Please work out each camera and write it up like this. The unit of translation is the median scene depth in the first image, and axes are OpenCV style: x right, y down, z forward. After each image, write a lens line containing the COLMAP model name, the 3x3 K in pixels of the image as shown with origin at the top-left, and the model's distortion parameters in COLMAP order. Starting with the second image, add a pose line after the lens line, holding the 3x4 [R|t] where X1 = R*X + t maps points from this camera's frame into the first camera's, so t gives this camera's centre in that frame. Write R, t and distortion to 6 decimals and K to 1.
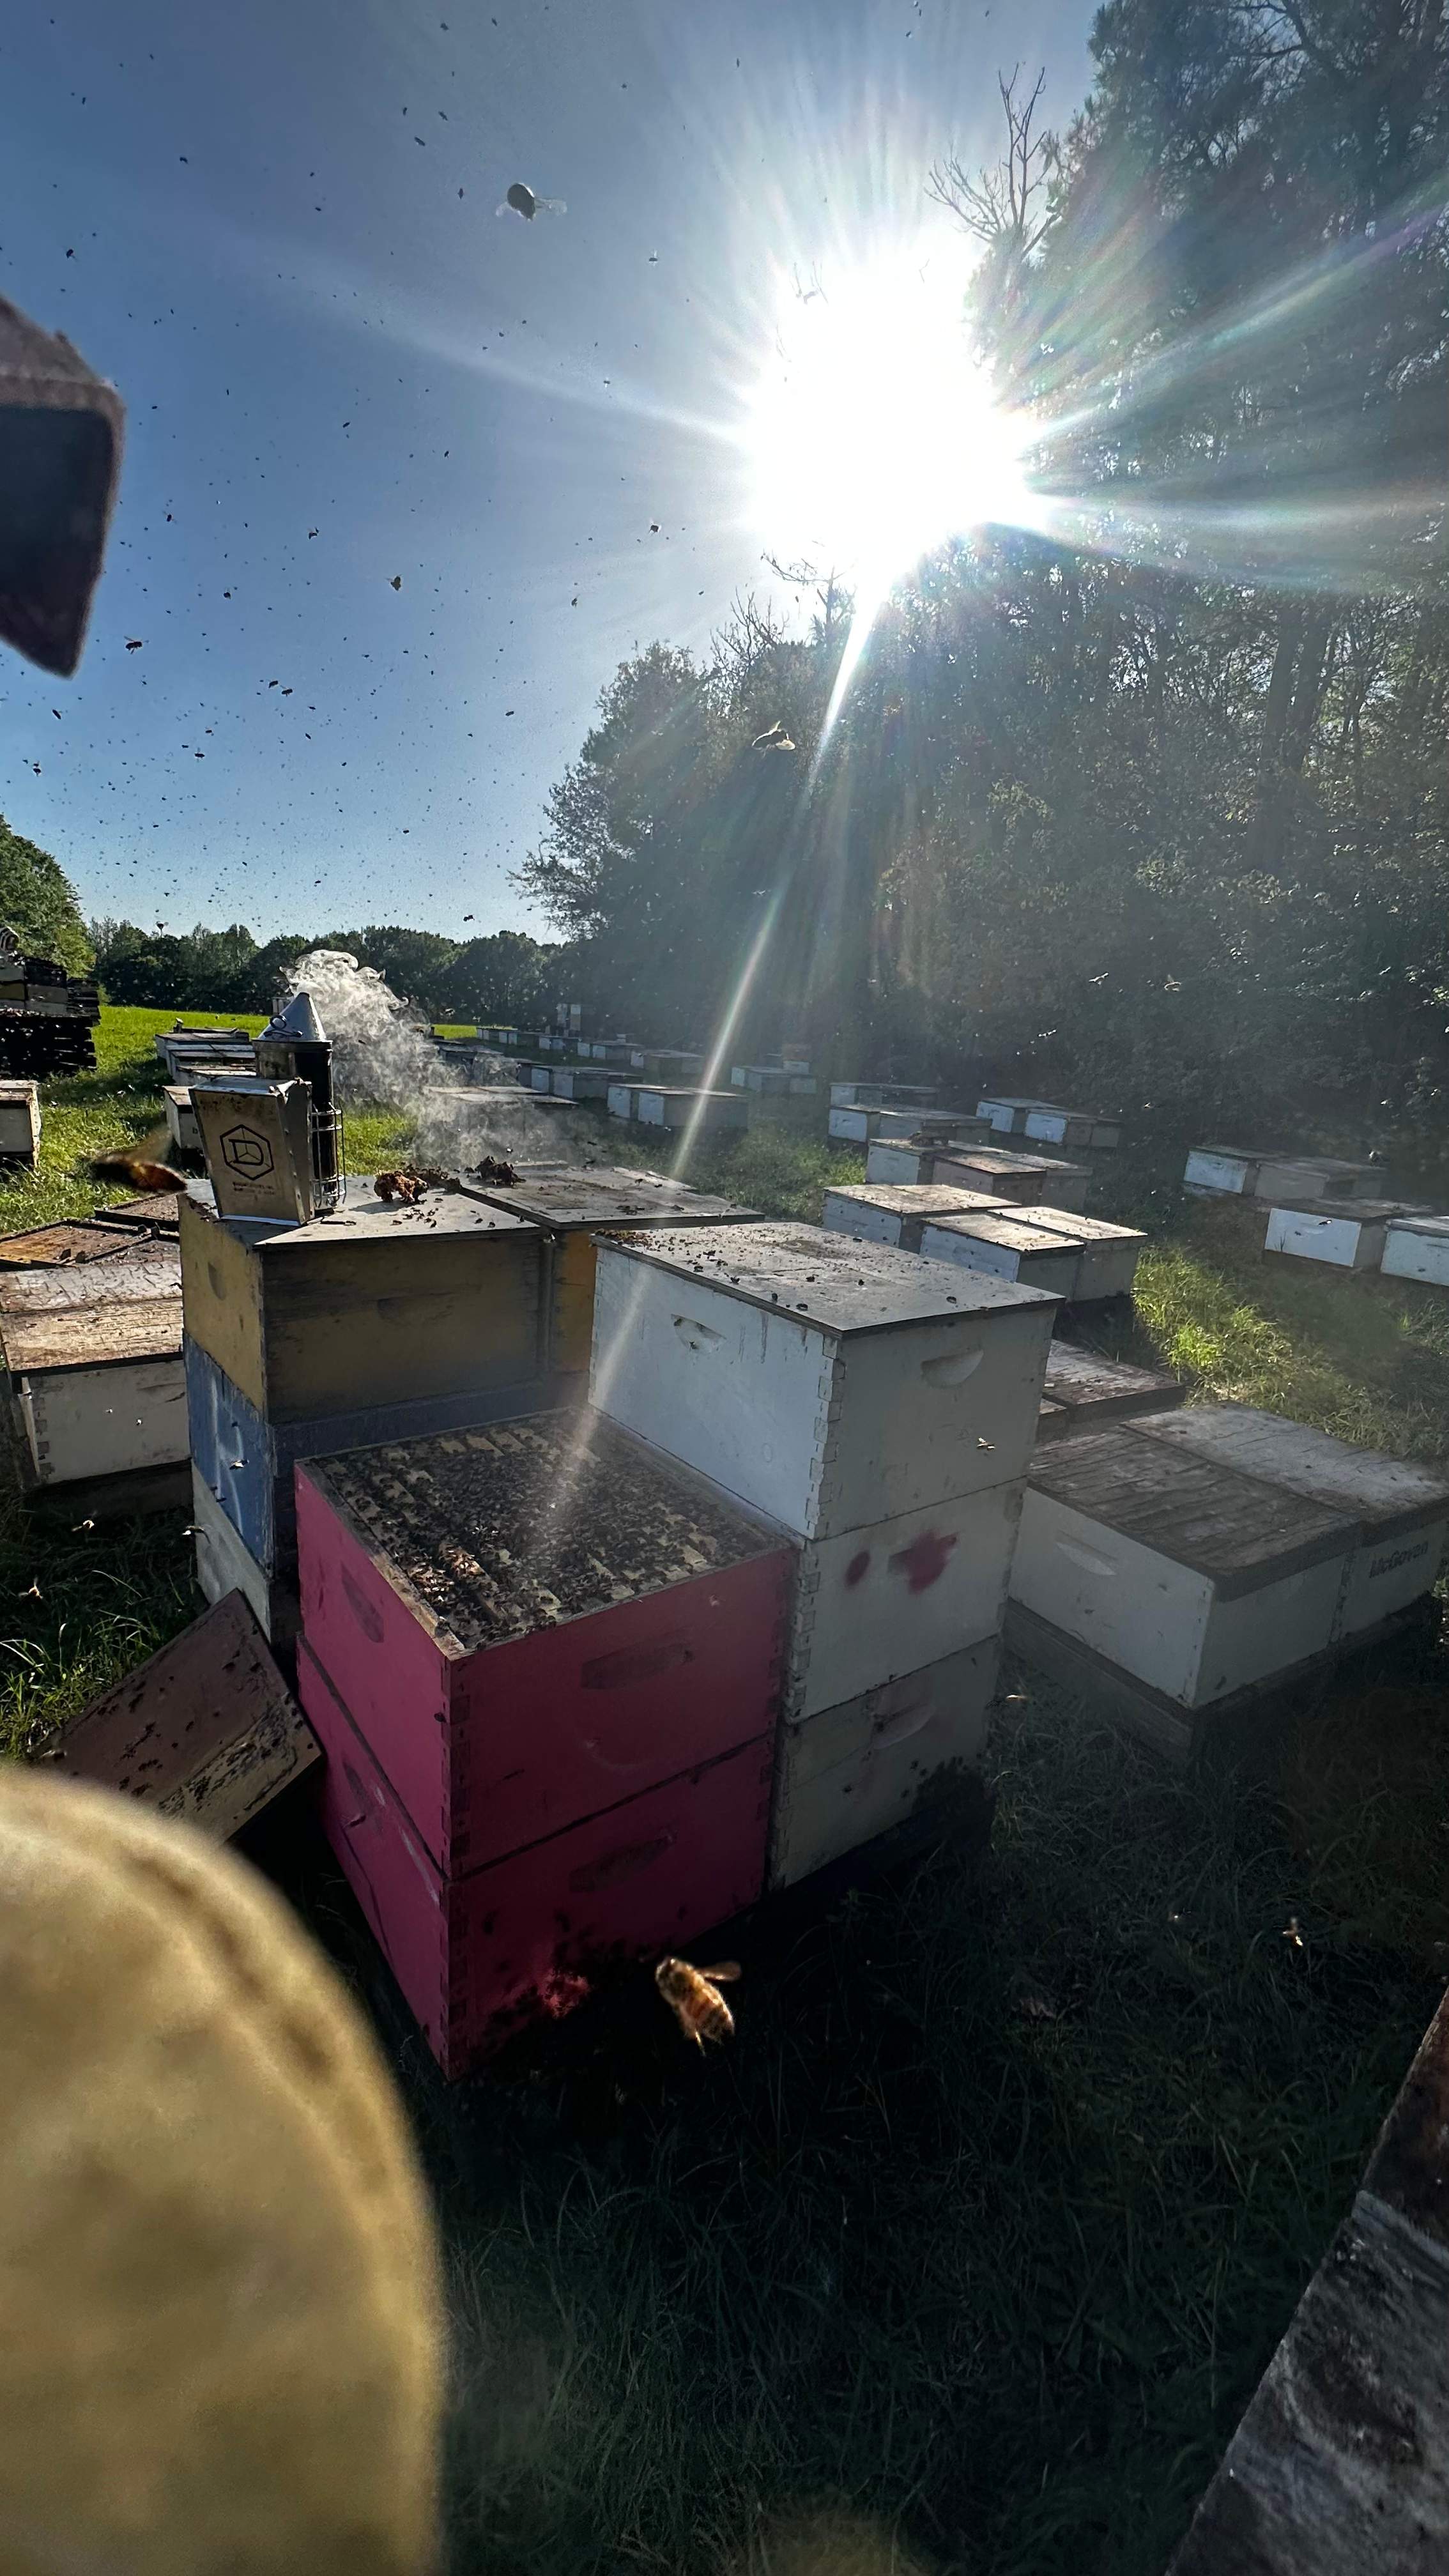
lens RADIAL K [[1025.8, 0, 721.6], [0, 1025.8, 1289.6], [0, 0, 1]] dist [-0.001768, 0.000622]
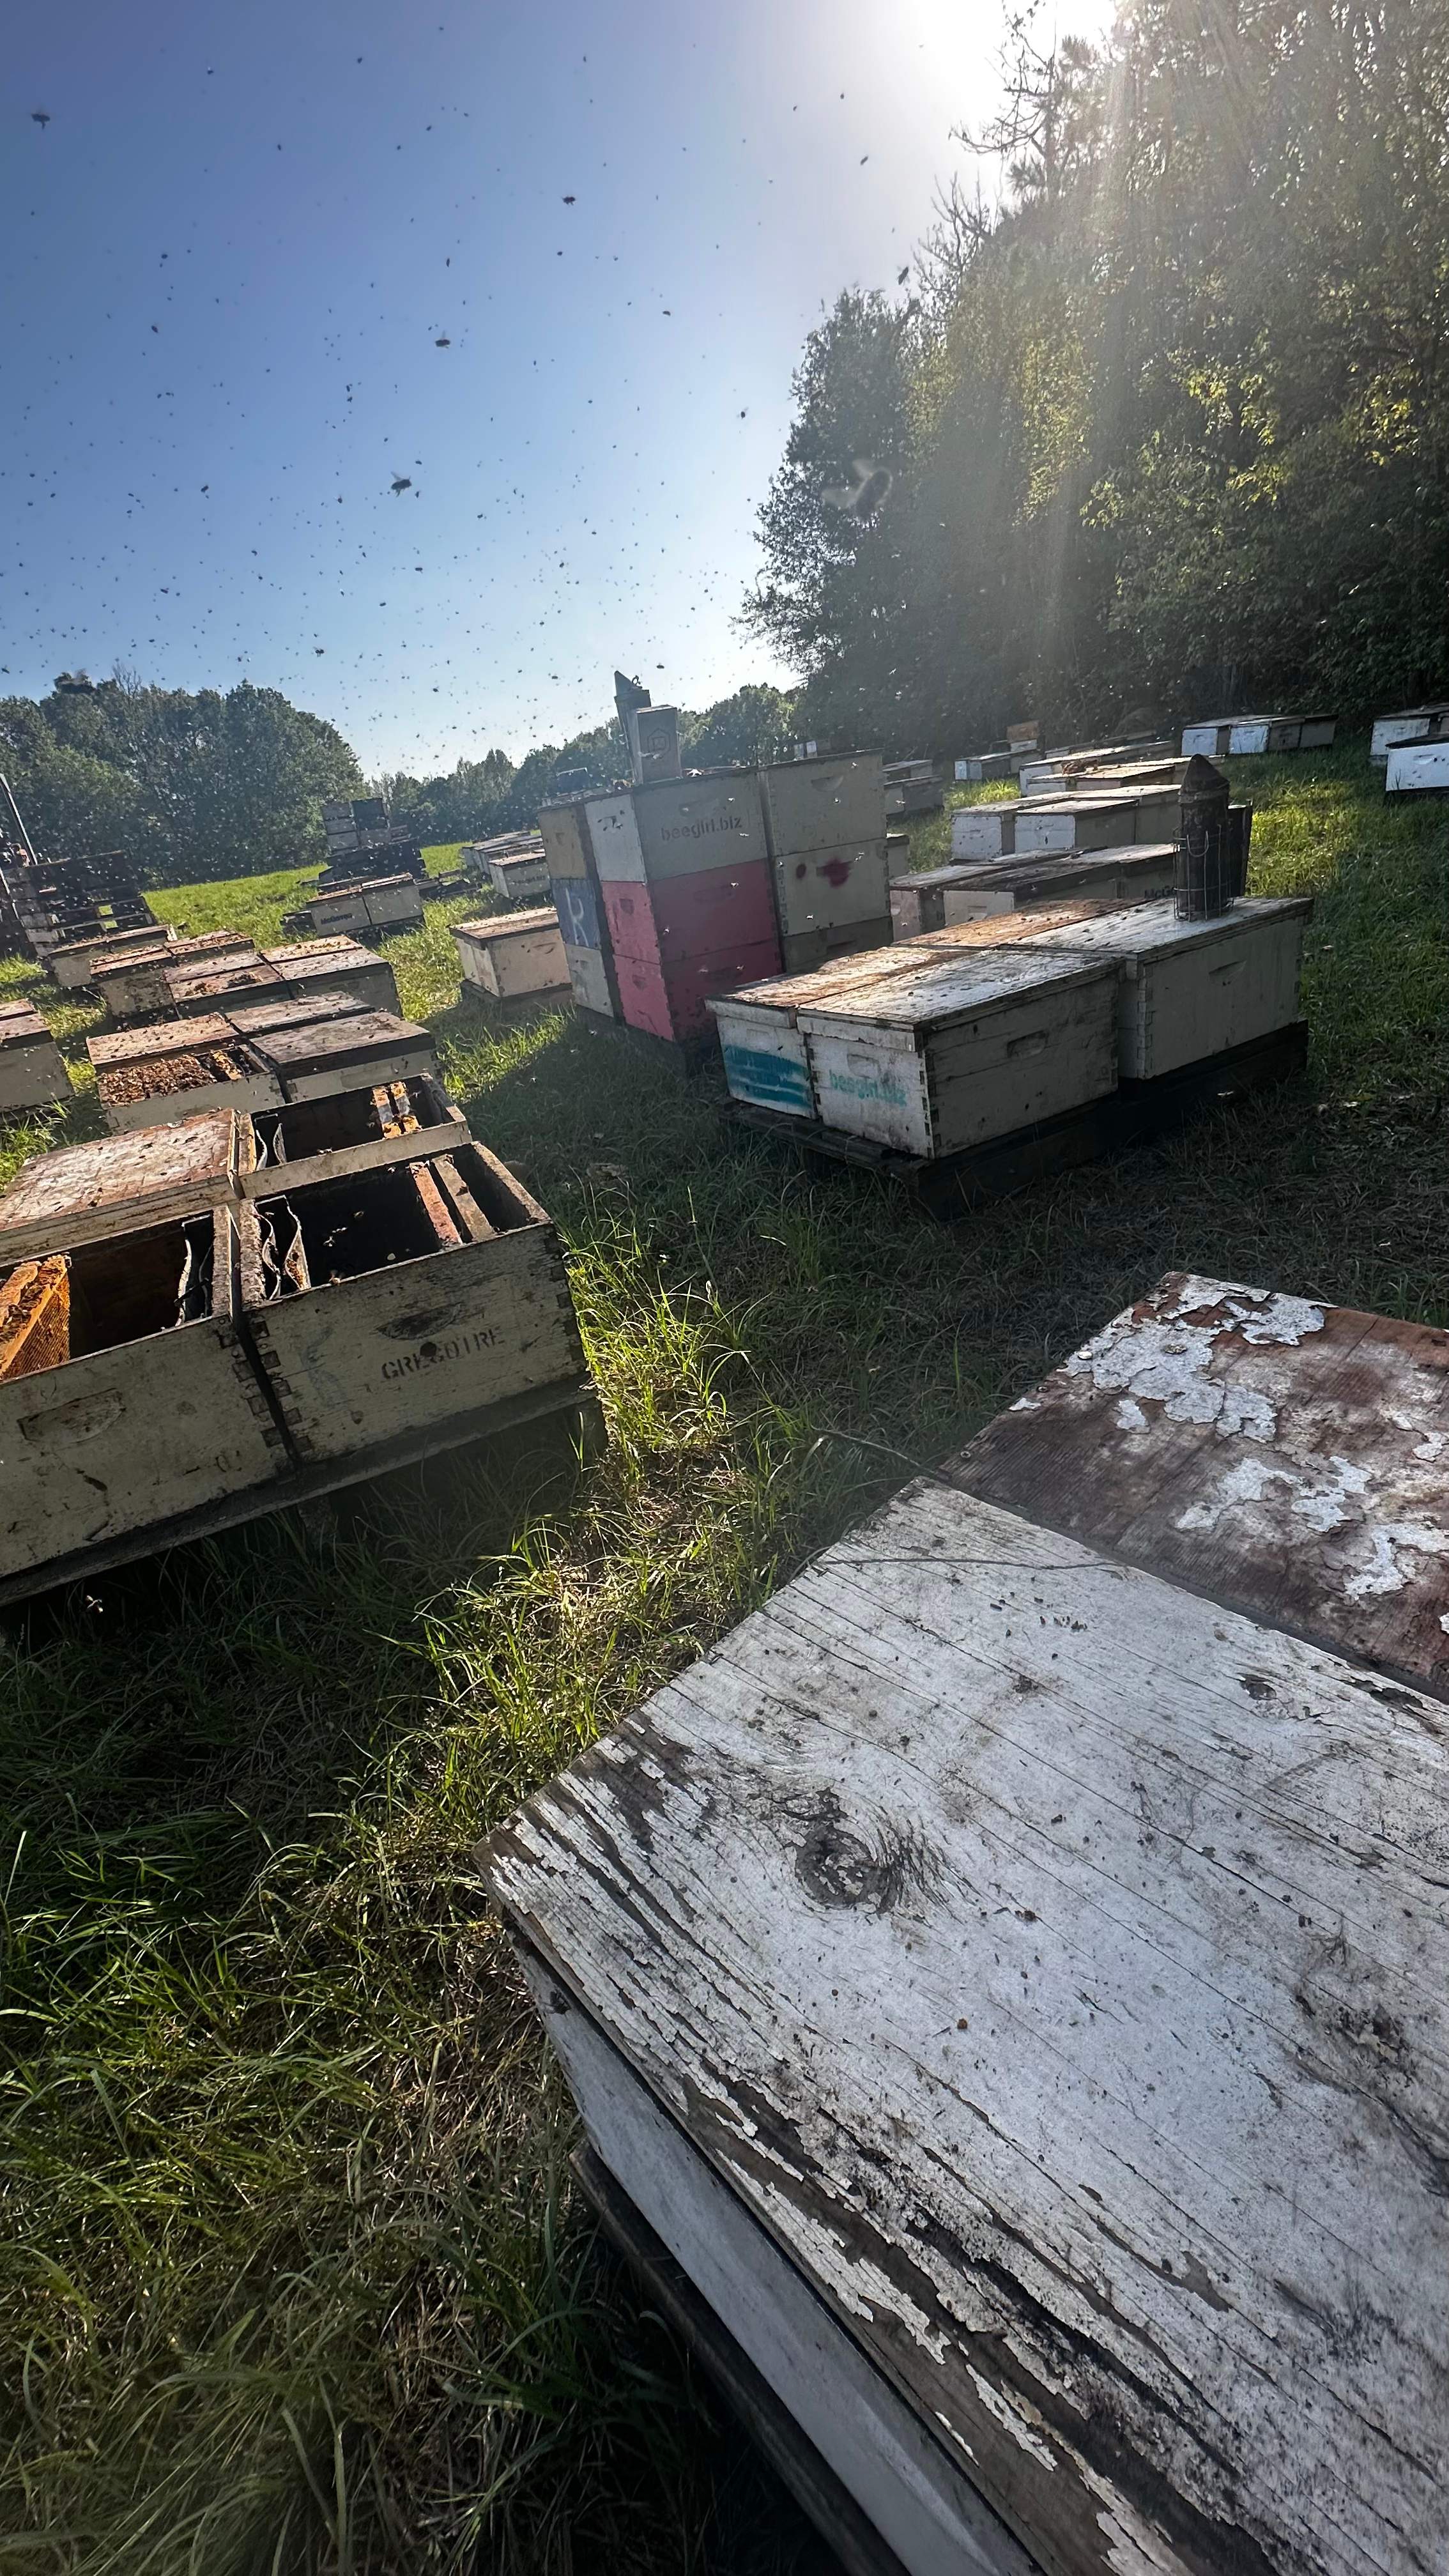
lens RADIAL K [[1032.6, 0, 722.1], [0, 1032.6, 1292.3], [0, 0, 1]] dist [0.000051, 0.000611]
pose [[0.948364, -0.091117, -0.303815, 0.312036], [0.153670, 0.969919, 0.188795, 0.380323], [0.277474, -0.225734, 0.933838, -0.858086]]
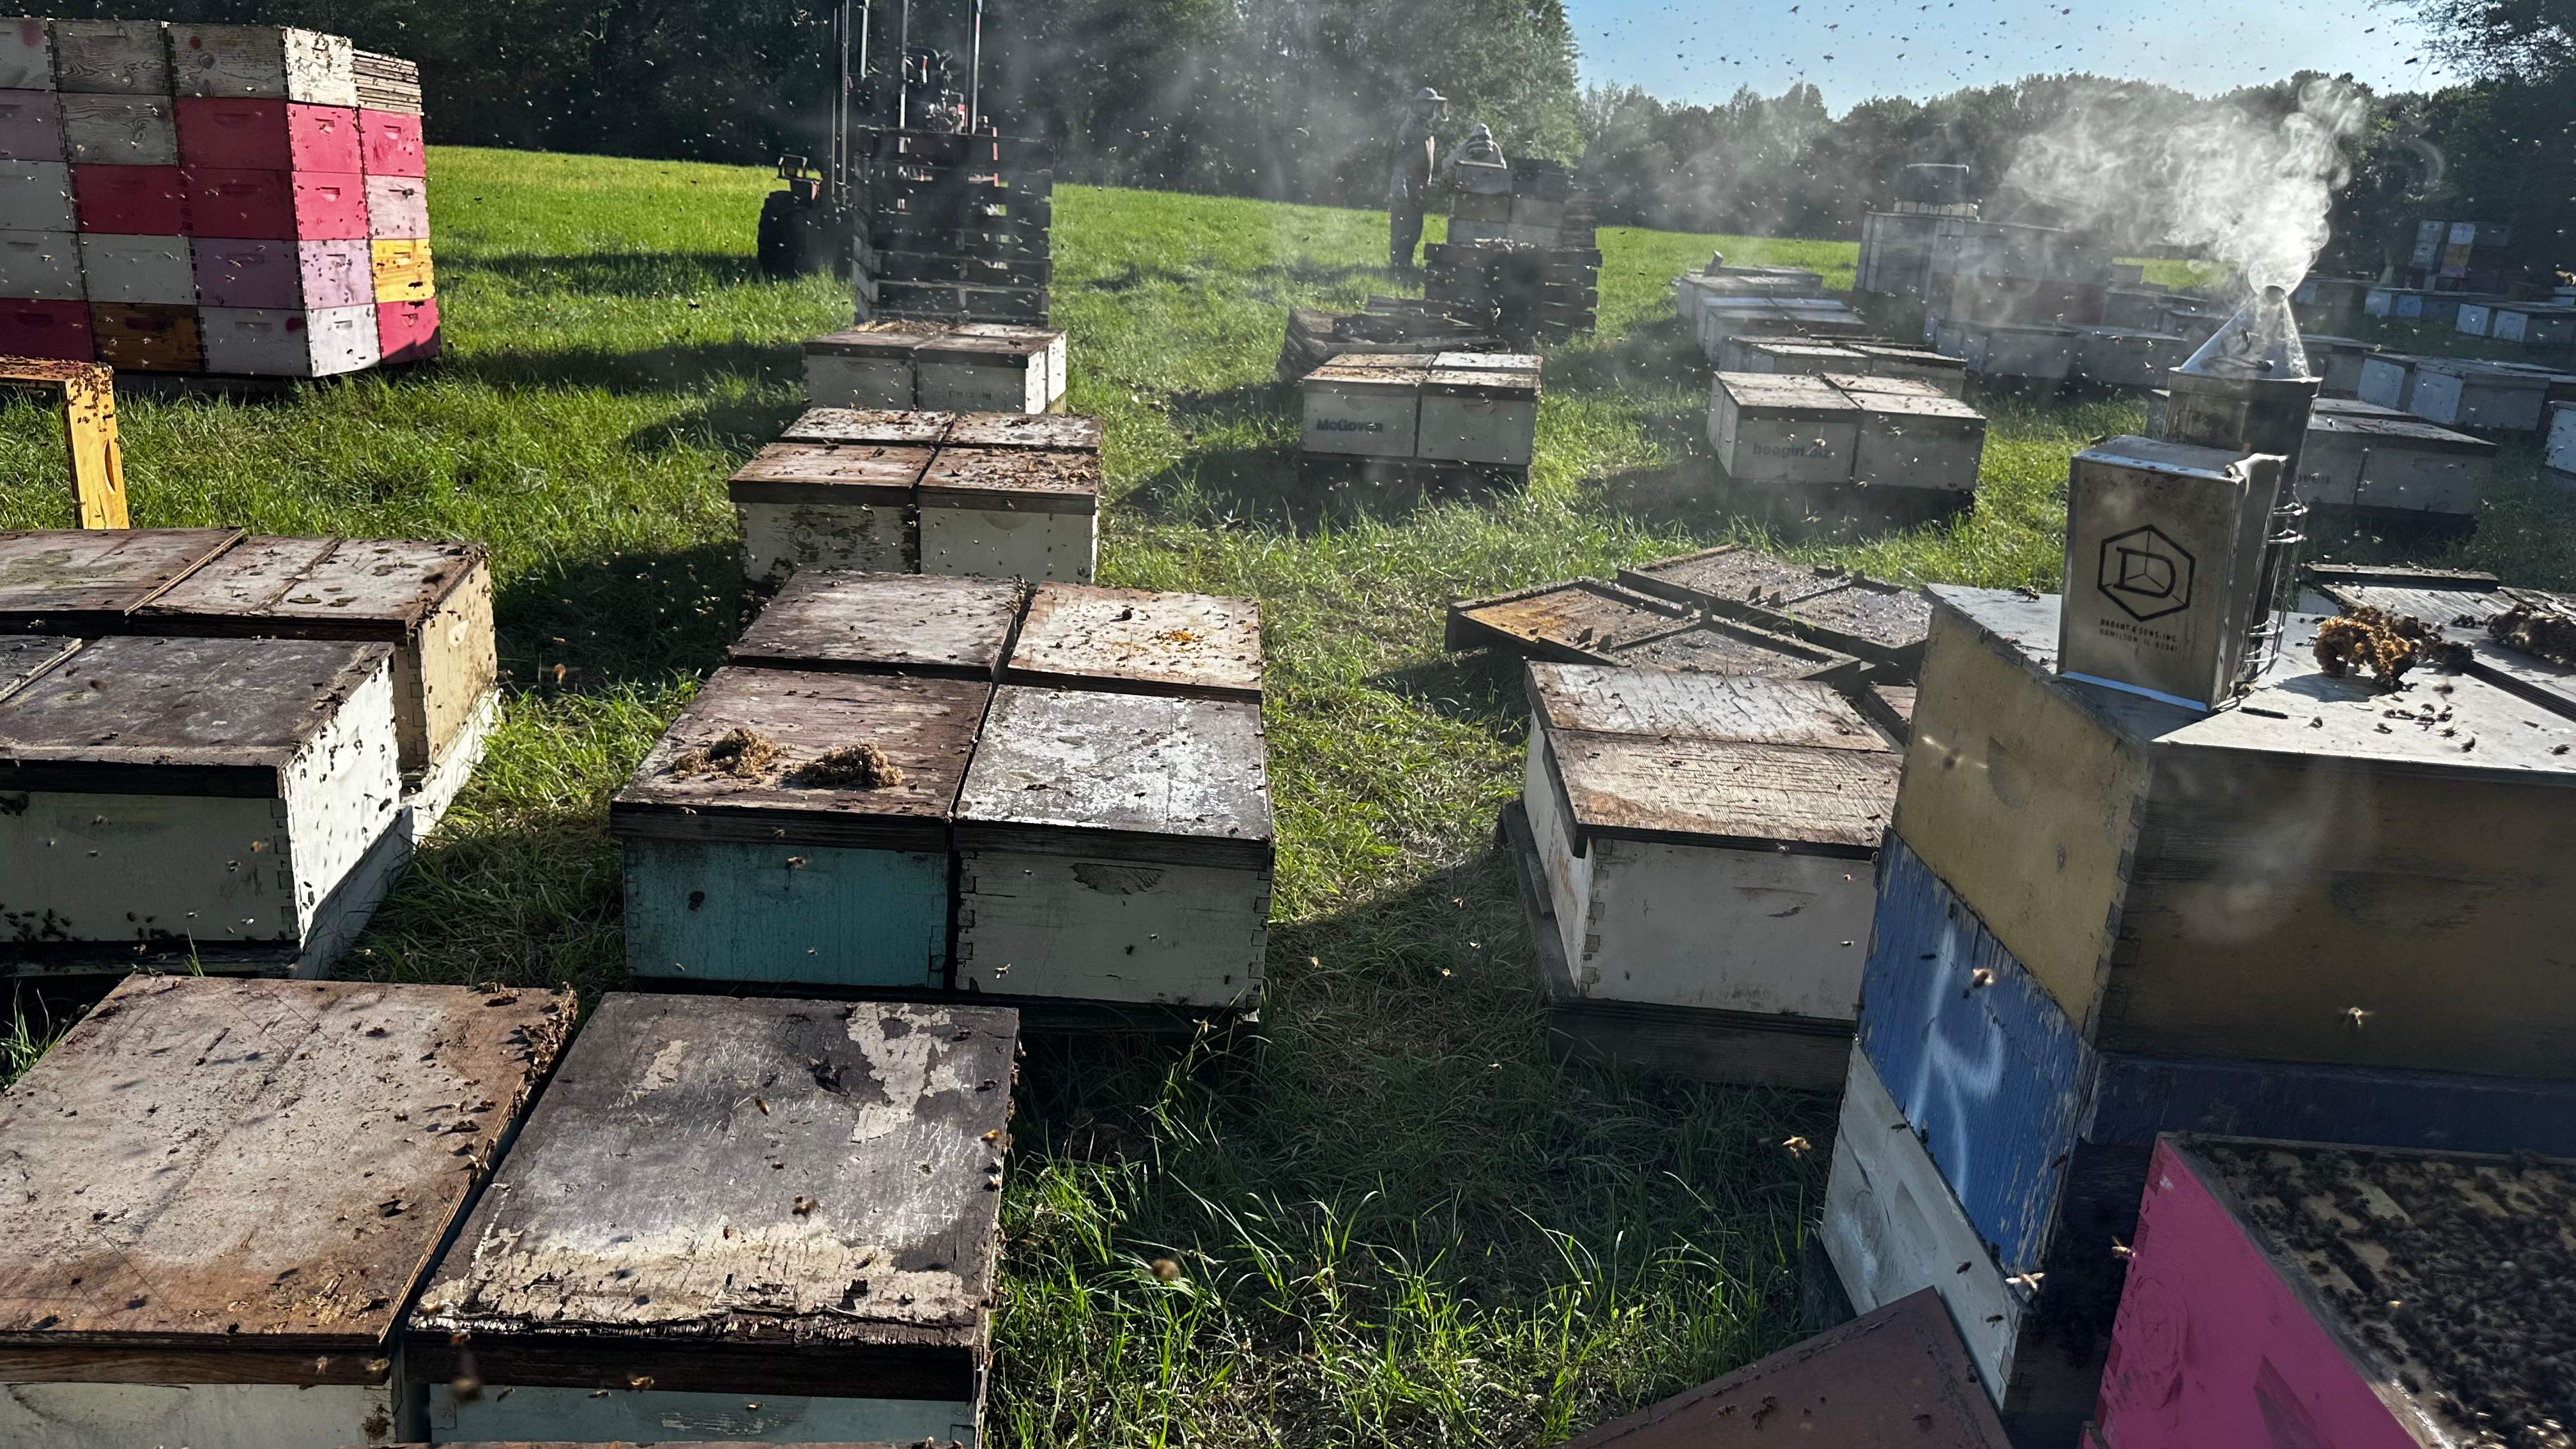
lens RADIAL K [[1799.5, 0, 1277.8], [0, 1799.5, 719.5], [0, 0, 1]] dist [0.153631, -0.251119]
pose [[0.775739, 0.164503, -0.609236, -0.107992], [-0.167047, 0.984516, 0.053134, -0.014957], [0.608543, 0.060553, 0.791207, -0.052774]]
